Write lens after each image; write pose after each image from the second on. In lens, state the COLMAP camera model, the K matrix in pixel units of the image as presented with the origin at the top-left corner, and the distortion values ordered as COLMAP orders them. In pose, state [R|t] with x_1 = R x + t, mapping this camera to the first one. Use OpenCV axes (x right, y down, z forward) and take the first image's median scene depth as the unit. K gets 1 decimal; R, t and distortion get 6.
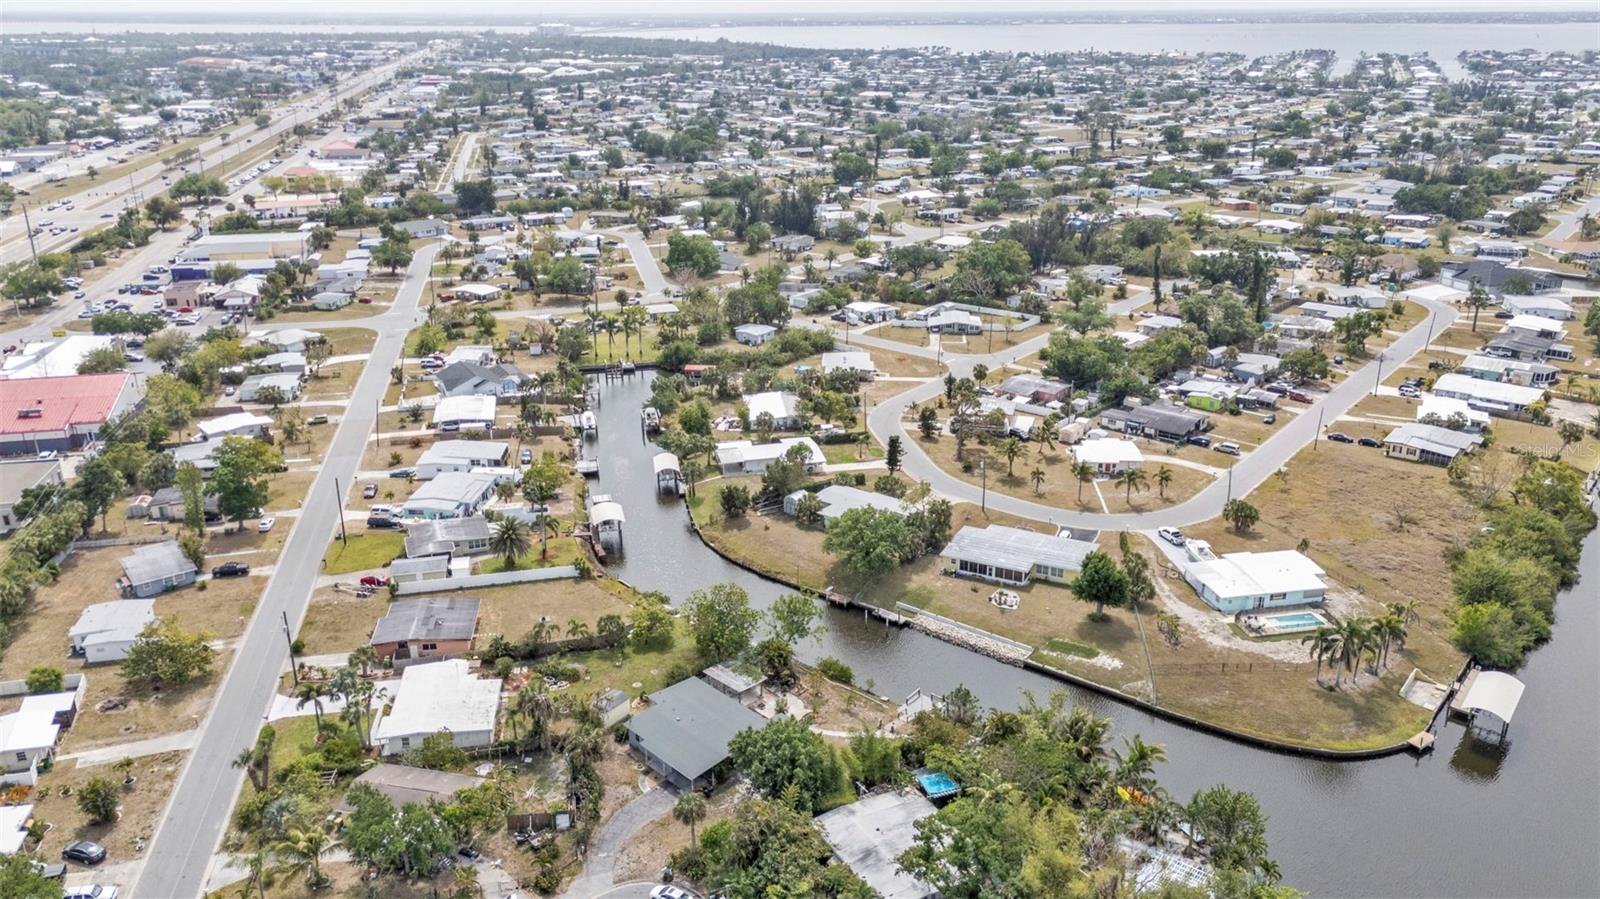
lens RADIAL K [[1173.9, 0, 800.0], [0, 1173.9, 449.5], [0, 0, 1]] dist [0.076091, -0.076538]
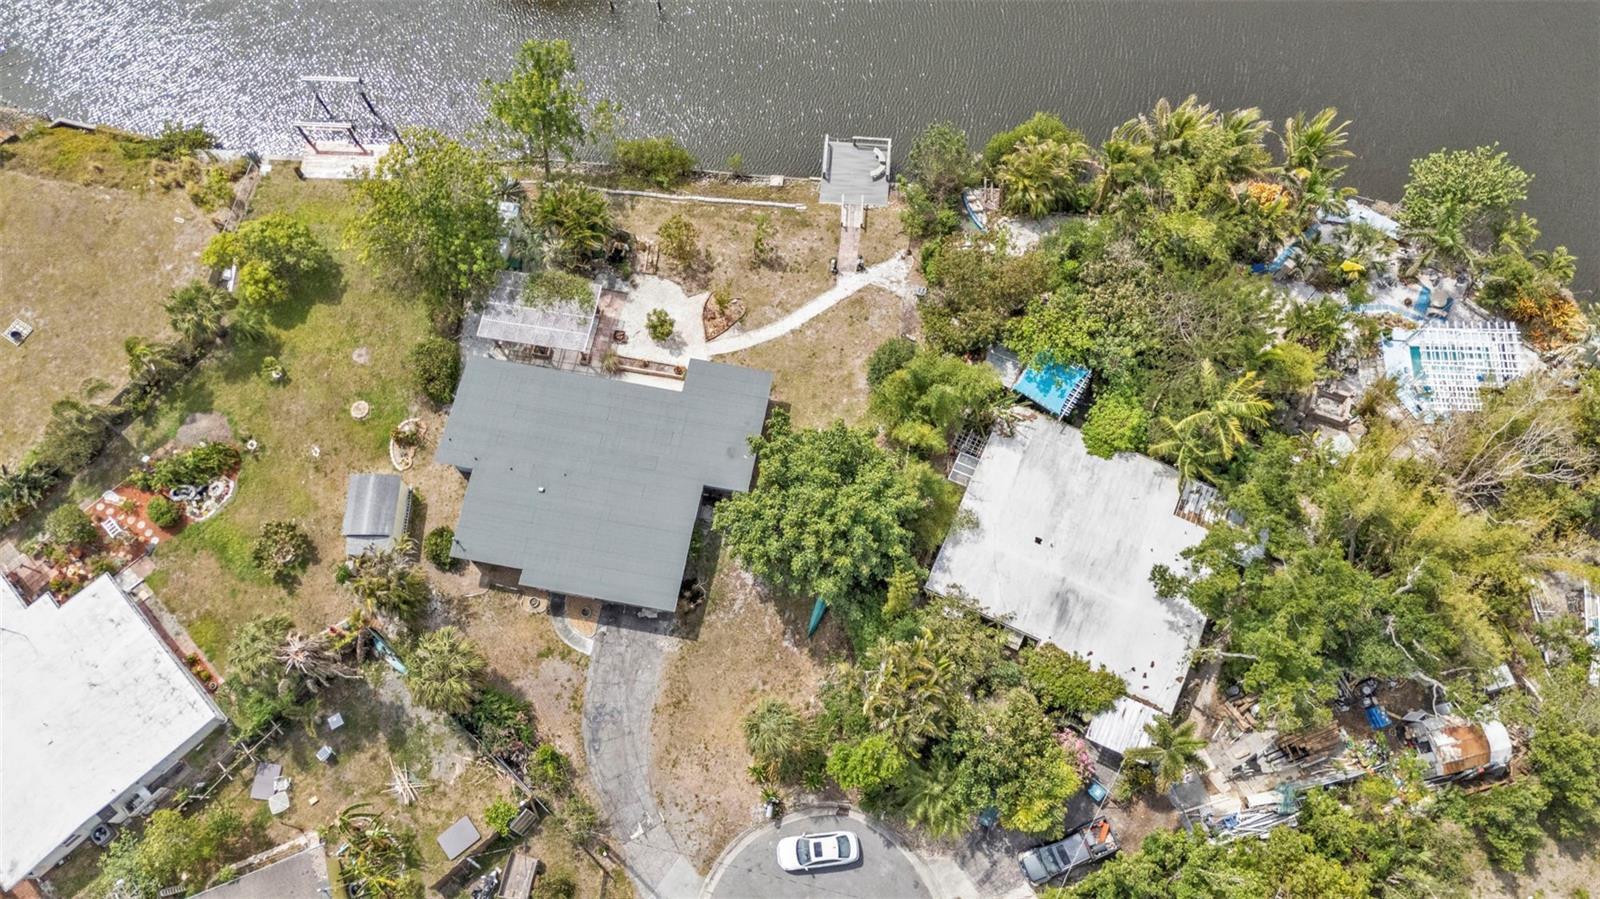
lens RADIAL K [[1173.9, 0, 800.0], [0, 1173.9, 449.5], [0, 0, 1]] dist [0.076091, -0.076538]
pose [[0.816602, -0.546250, 0.186473, -0.060756], [0.210564, 0.582725, 0.784917, -0.097051], [-0.537423, -0.601700, 0.590875, 0.406566]]
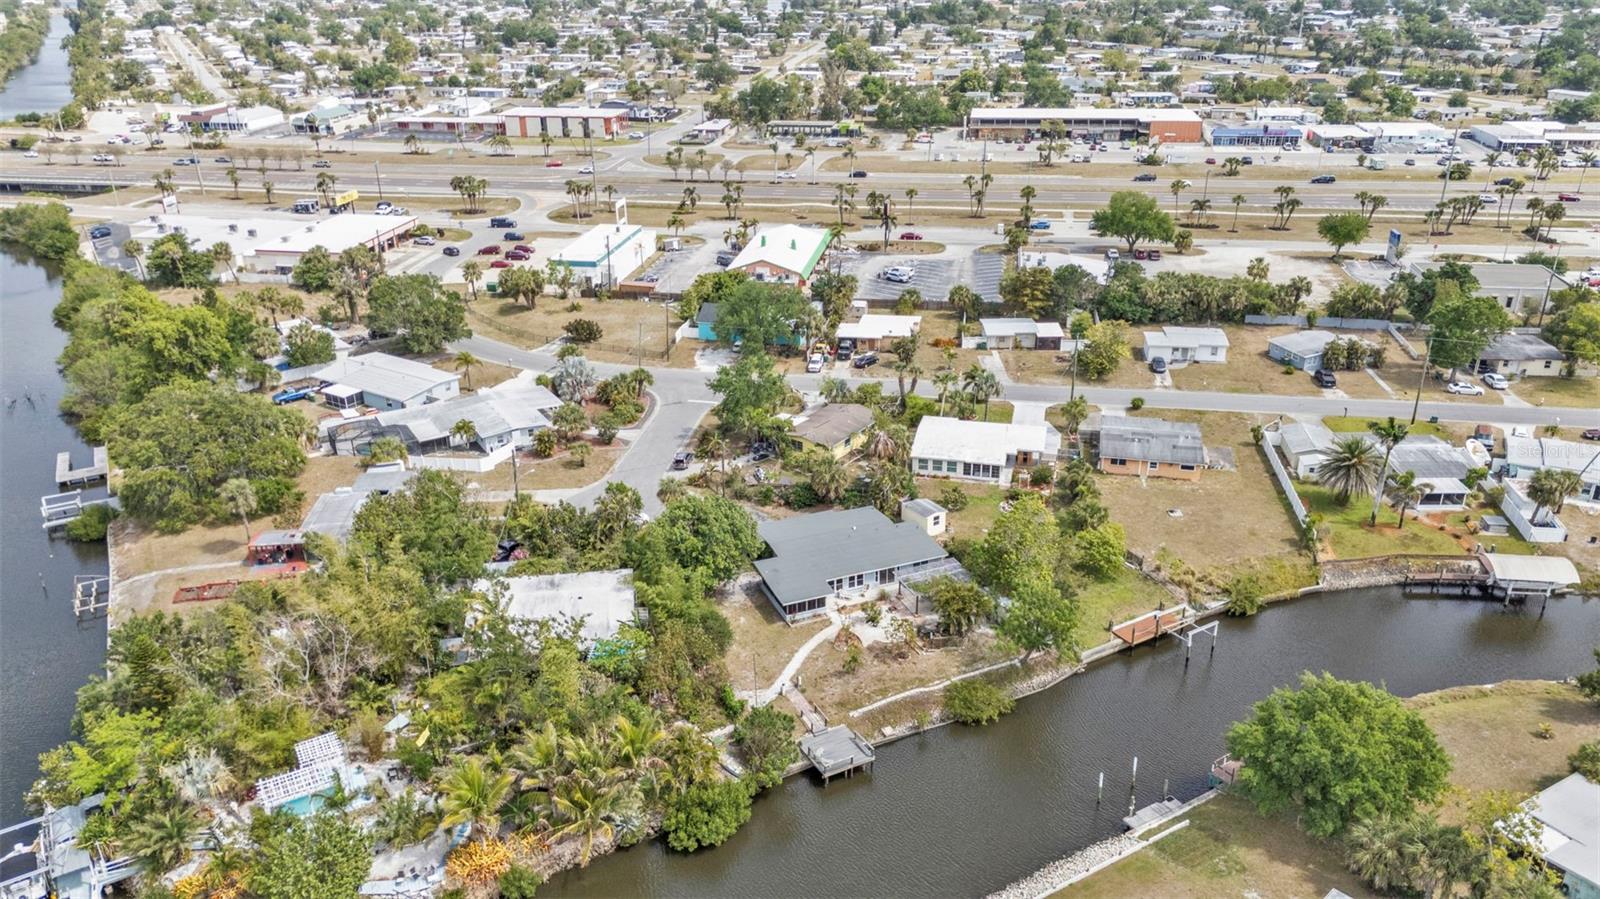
lens RADIAL K [[1152.2, 0, 799.2], [0, 1152.2, 462.7], [0, 0, 1]] dist [0.065662, -0.066814]
pose [[-0.368748, 0.381688, -0.847549, 0.392142], [-0.319868, 0.804011, 0.501248, -0.145191], [0.872759, 0.455939, -0.174388, 0.681992]]
